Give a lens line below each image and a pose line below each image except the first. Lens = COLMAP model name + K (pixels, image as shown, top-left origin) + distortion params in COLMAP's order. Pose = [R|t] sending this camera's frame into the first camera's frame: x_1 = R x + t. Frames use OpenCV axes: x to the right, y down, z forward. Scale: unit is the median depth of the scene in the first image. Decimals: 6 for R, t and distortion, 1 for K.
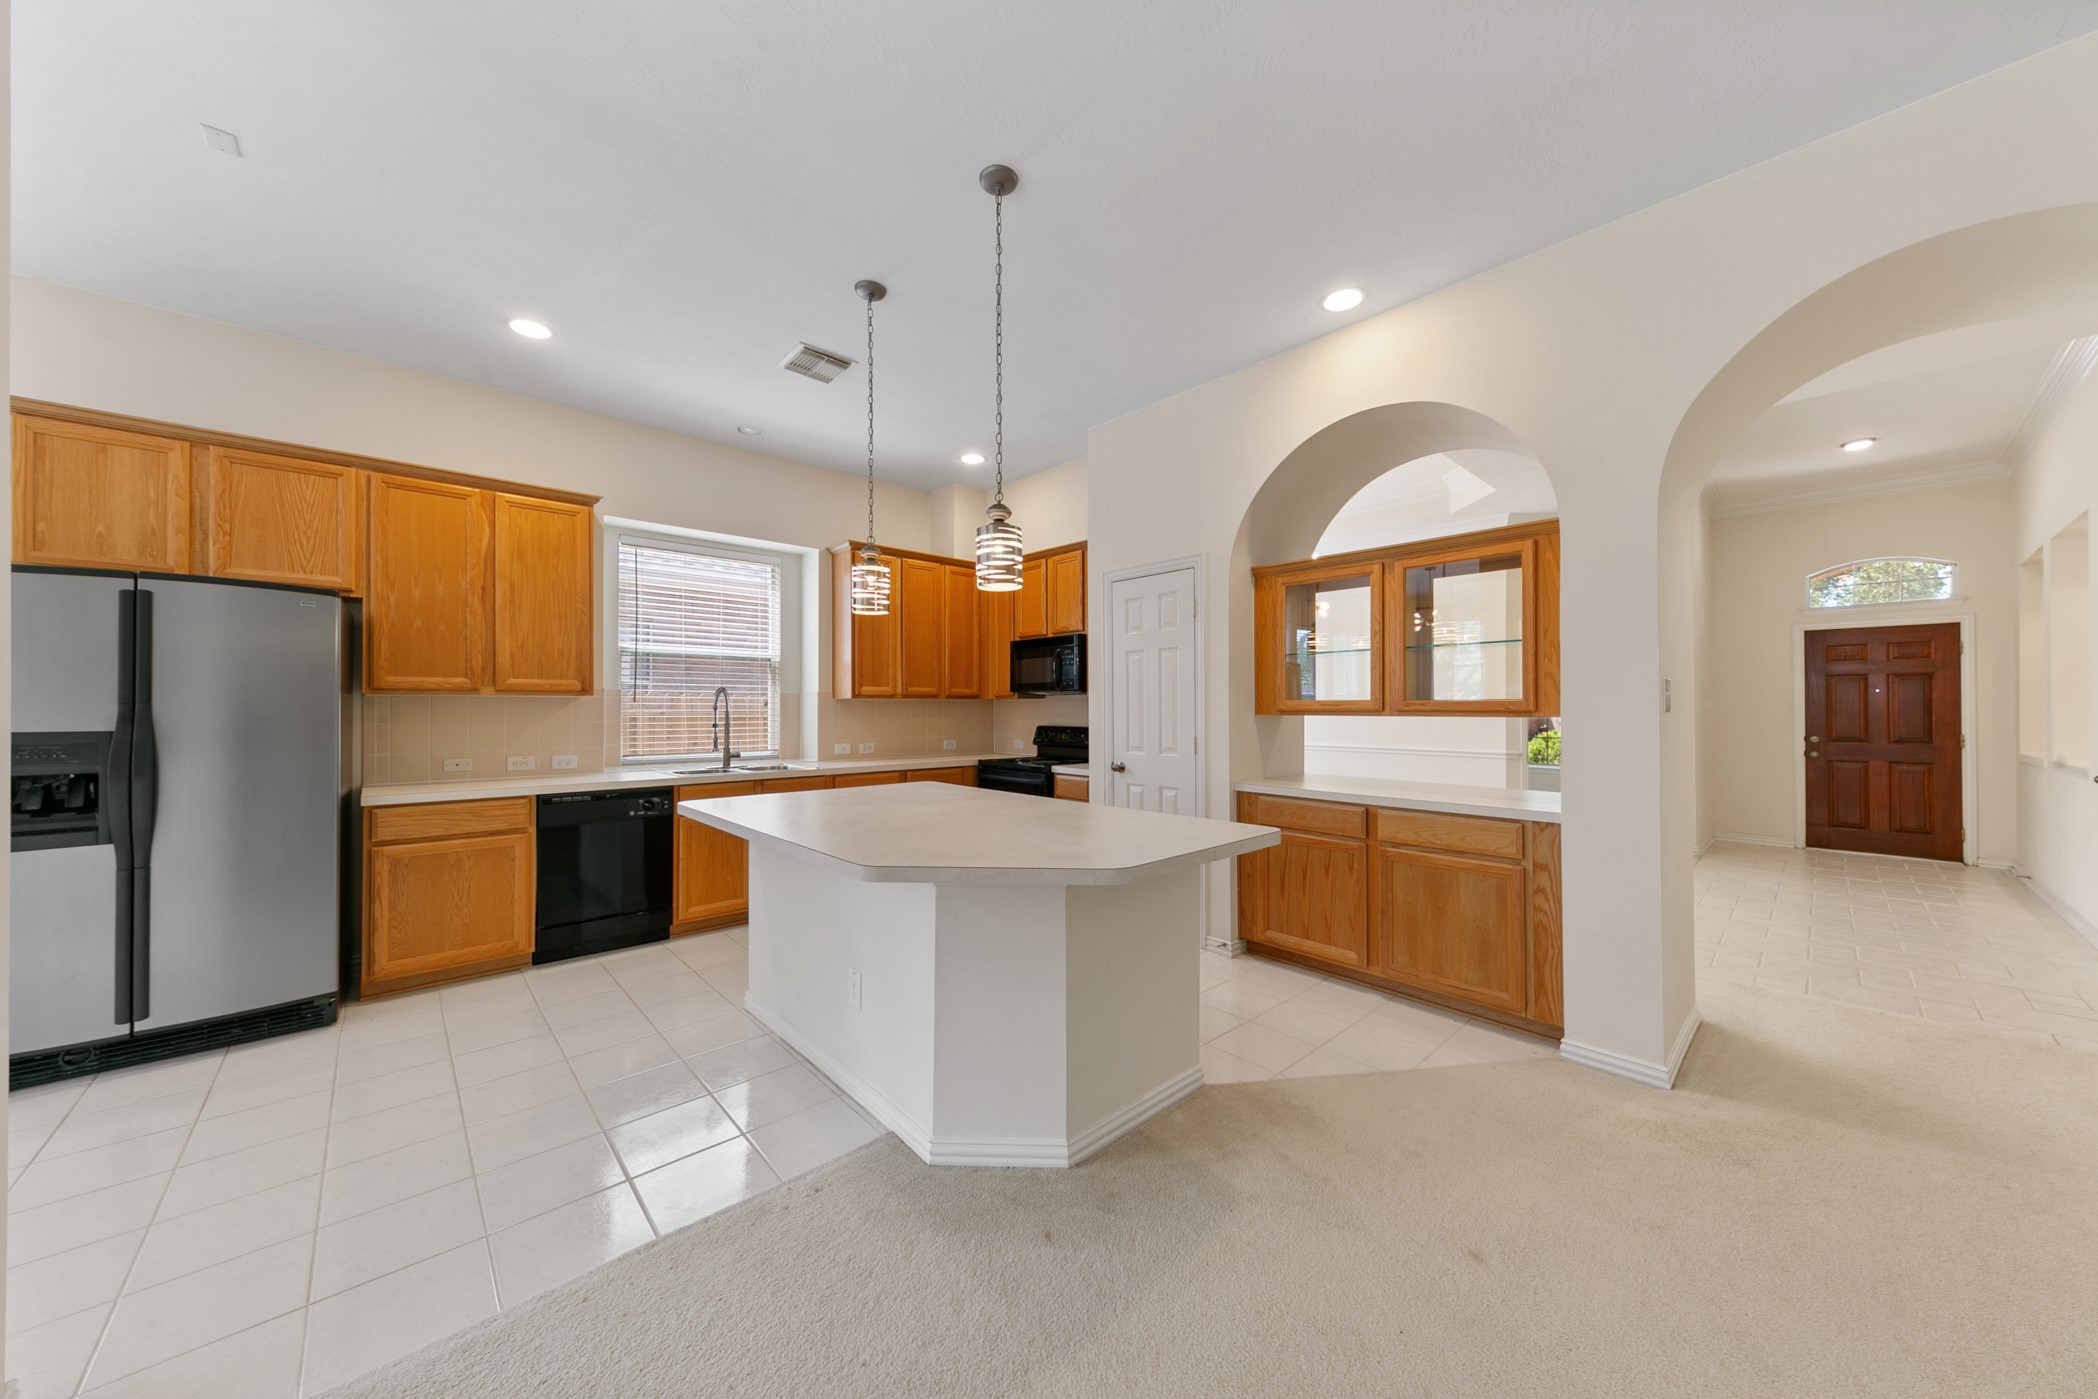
lens RADIAL K [[715.0, 0, 1042.5], [0, 715.0, 703.2], [0, 0, 1]] dist [0.002390, -0.002430]
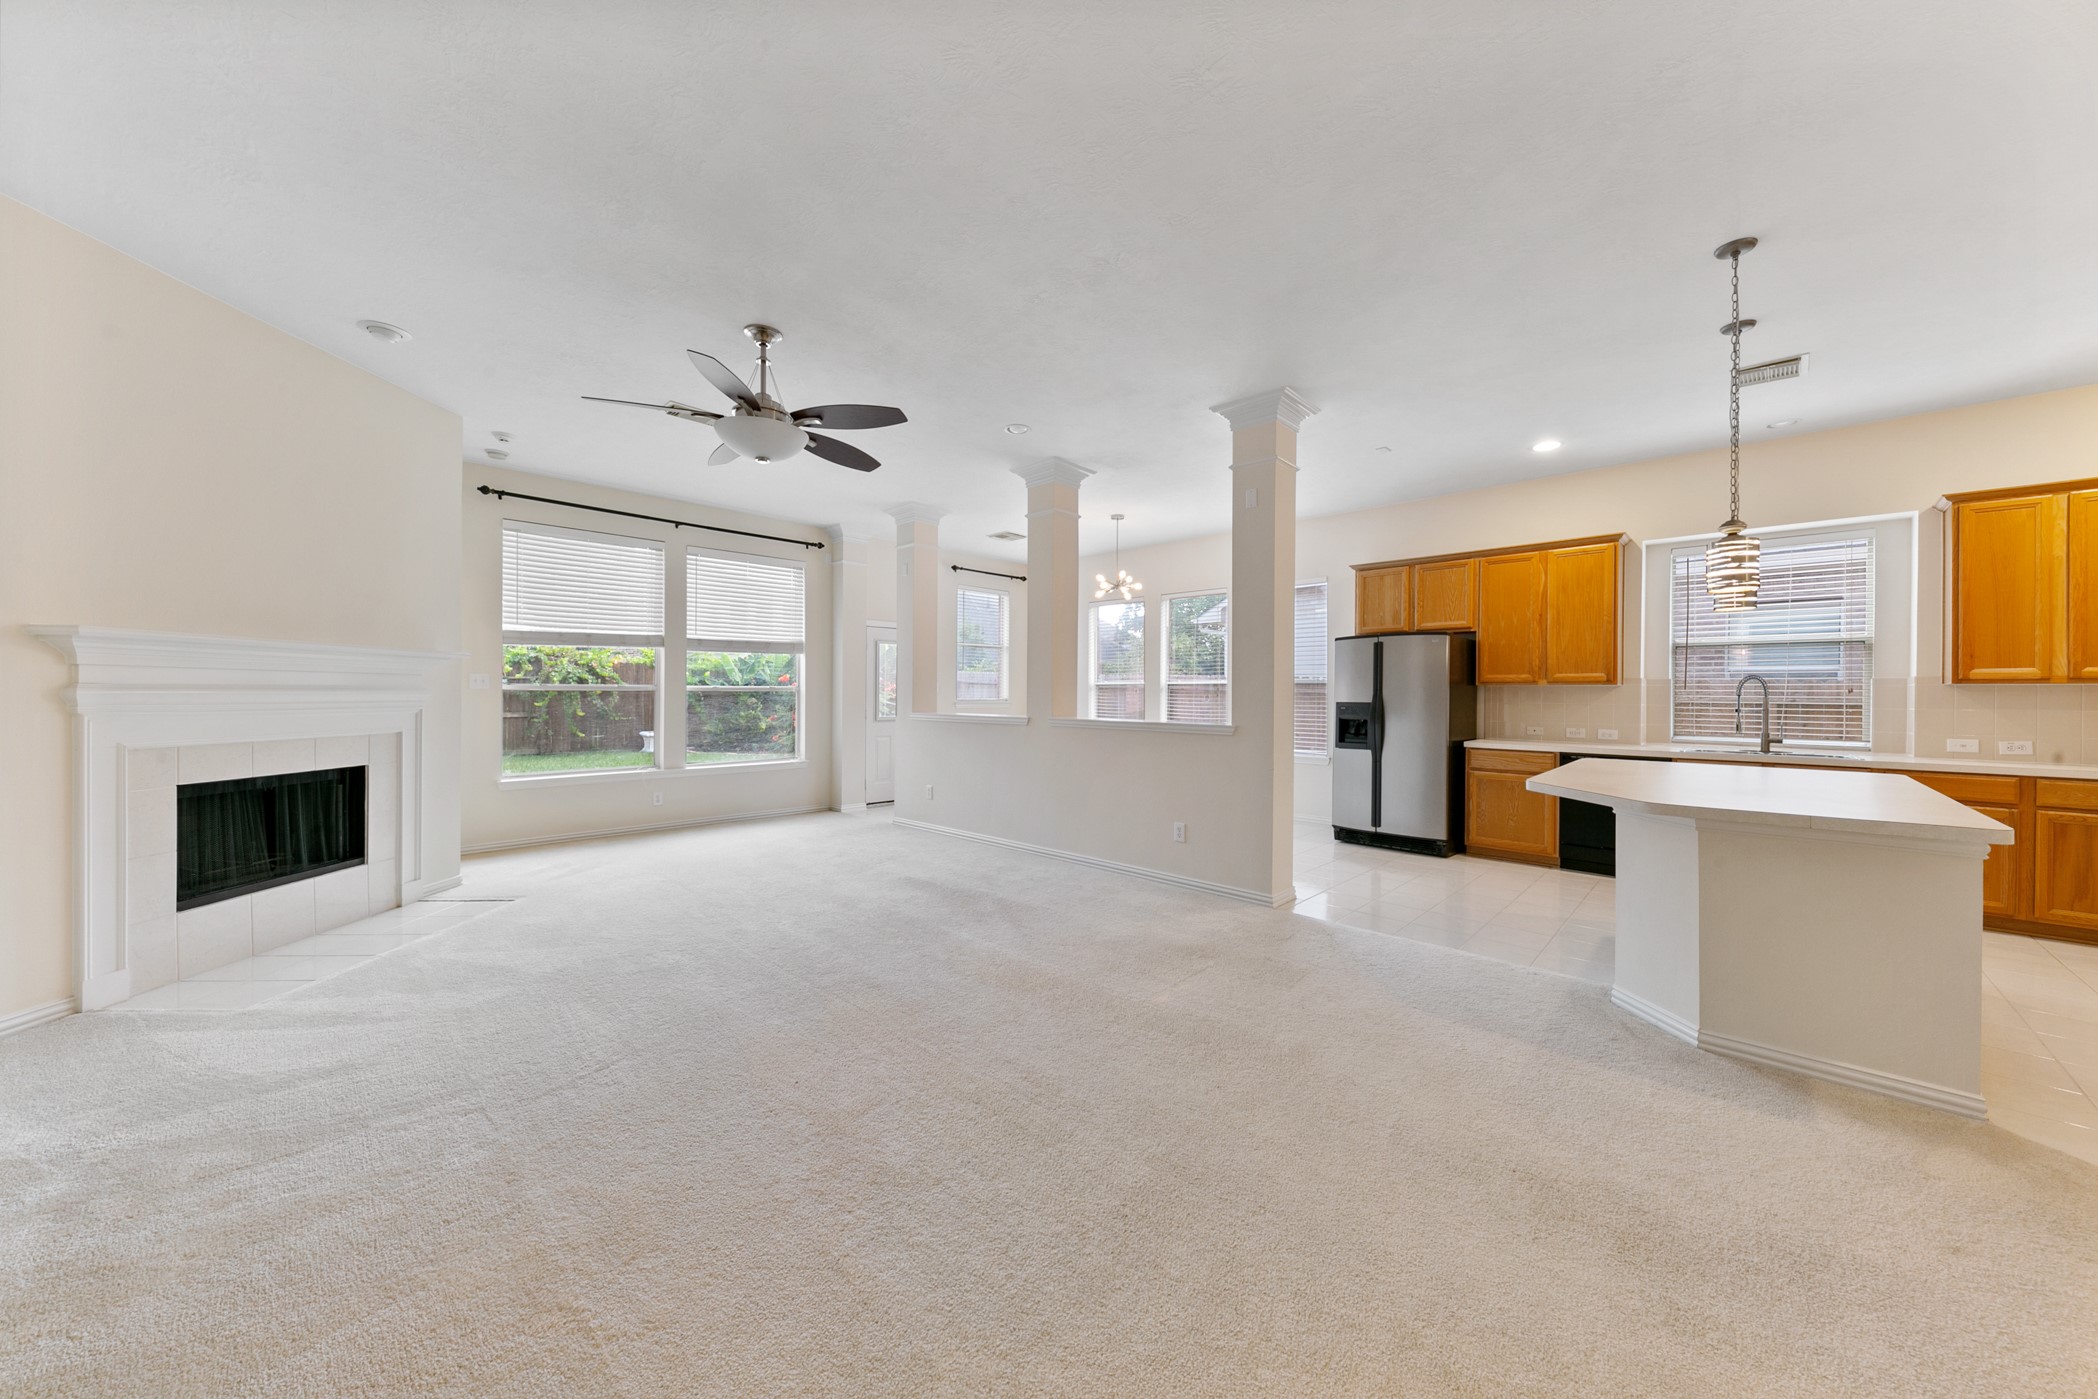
lens RADIAL K [[715.0, 0, 1051.6], [0, 715.0, 699.6], [0, 0, 1]] dist [0.002390, -0.002430]
pose [[0.051599, 0.008276, -0.998634, 0.716703], [0.001106, 0.999965, 0.008345, 0.005826], [0.998667, -0.001535, 0.051588, -0.128559]]
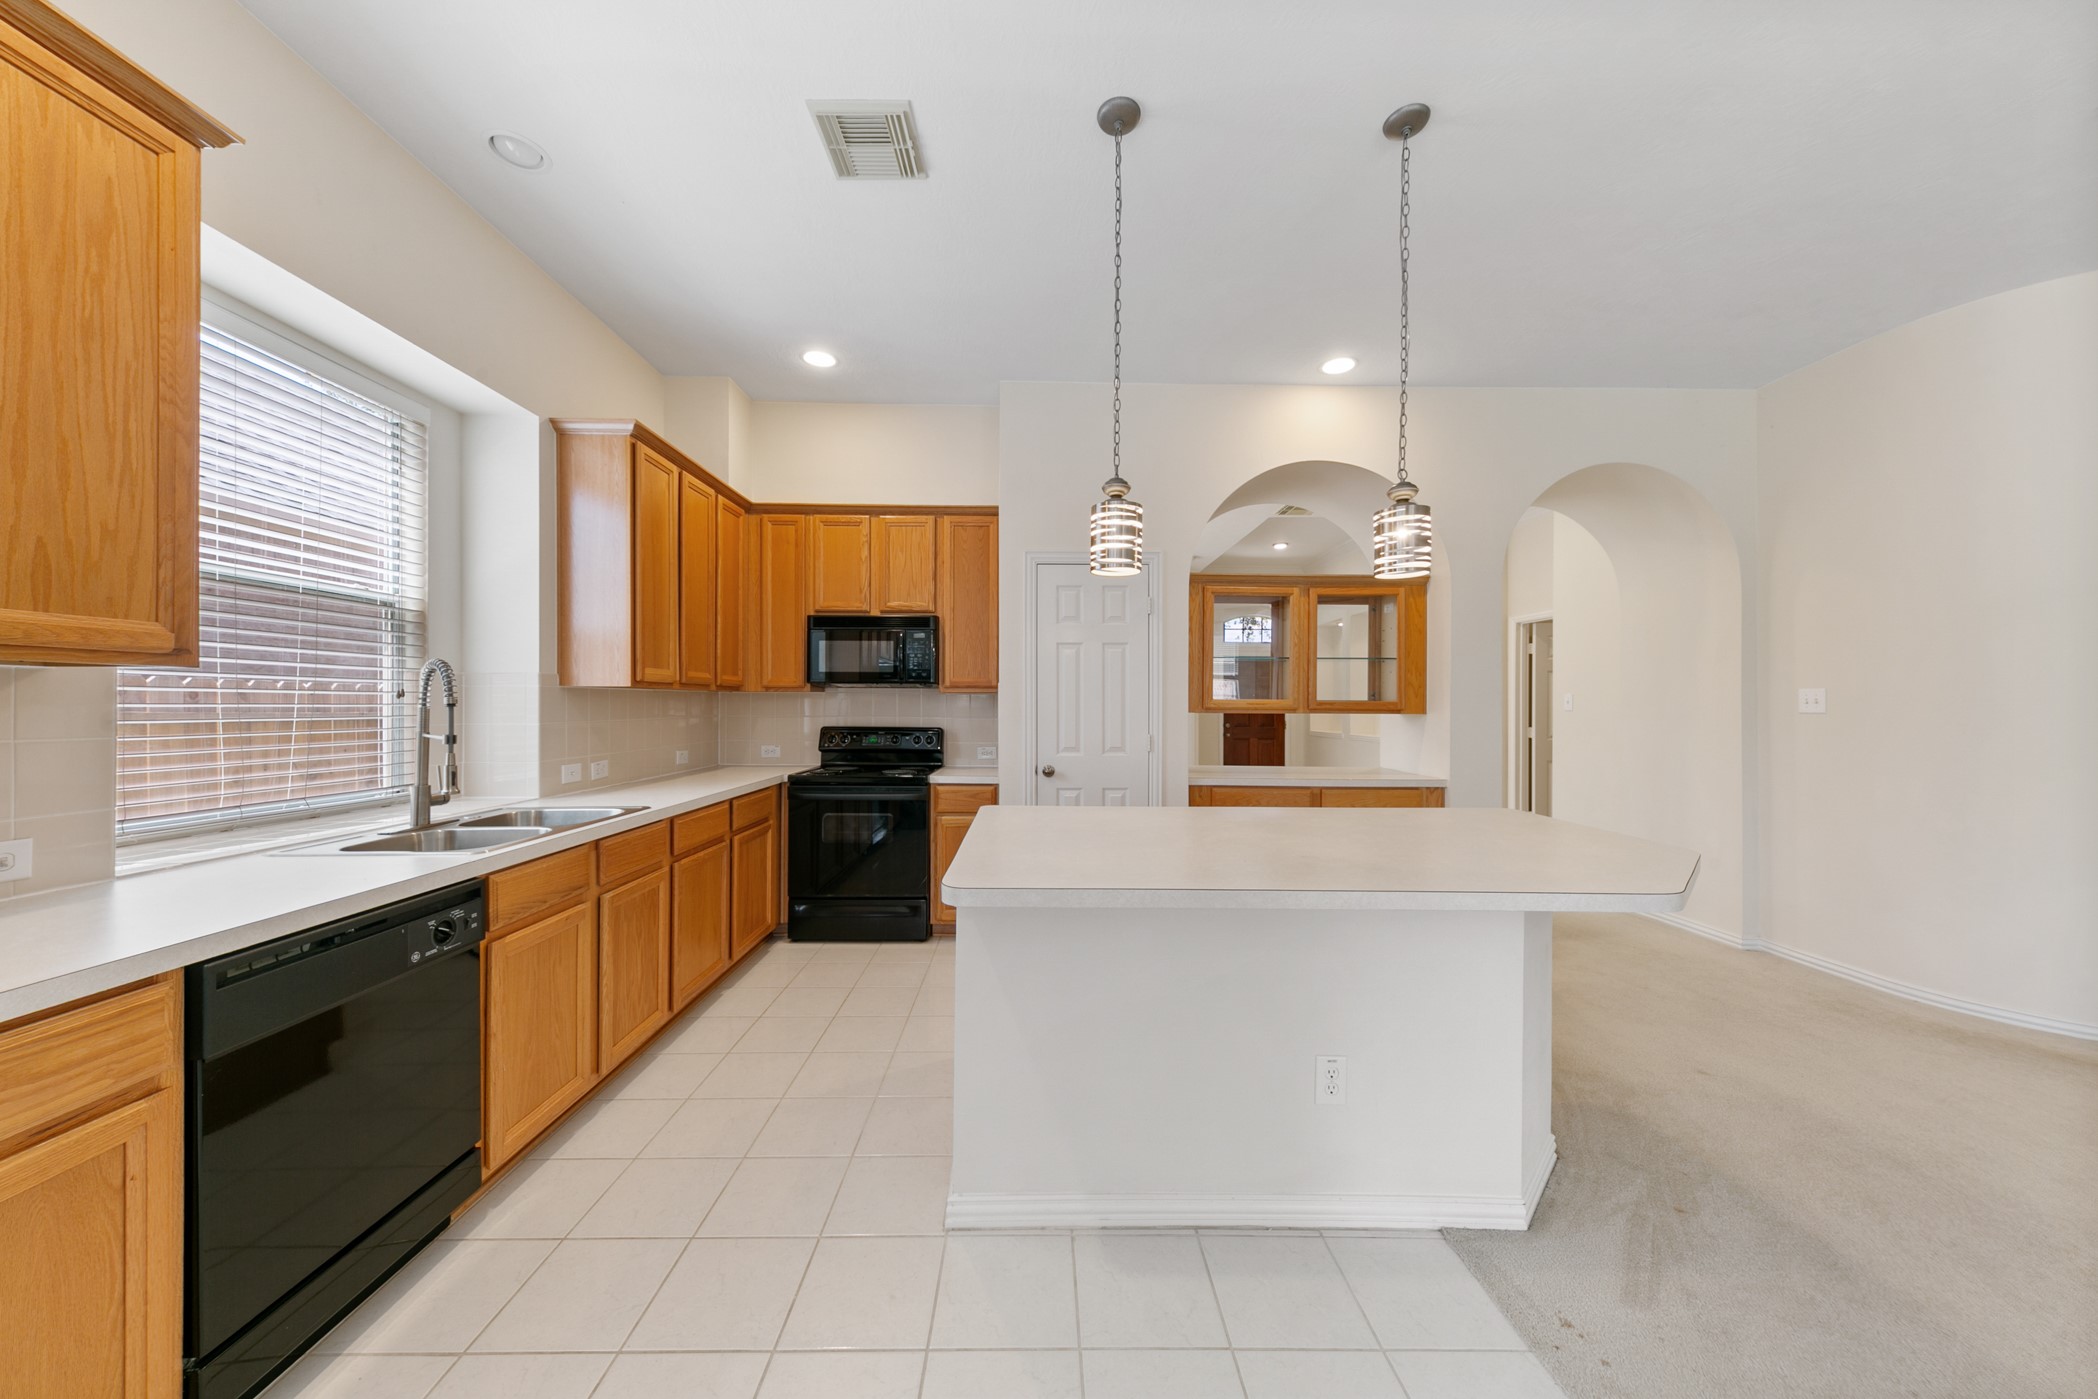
lens RADIAL K [[715.0, 0, 1051.1], [0, 715.0, 704.9], [0, 0, 1]] dist [0.002390, -0.002430]
pose [[0.667768, 0.004264, 0.744357, -0.672984], [-0.010945, 0.999932, 0.004091, 0.002695], [-0.744289, -0.010879, 0.667769, 0.478524]]
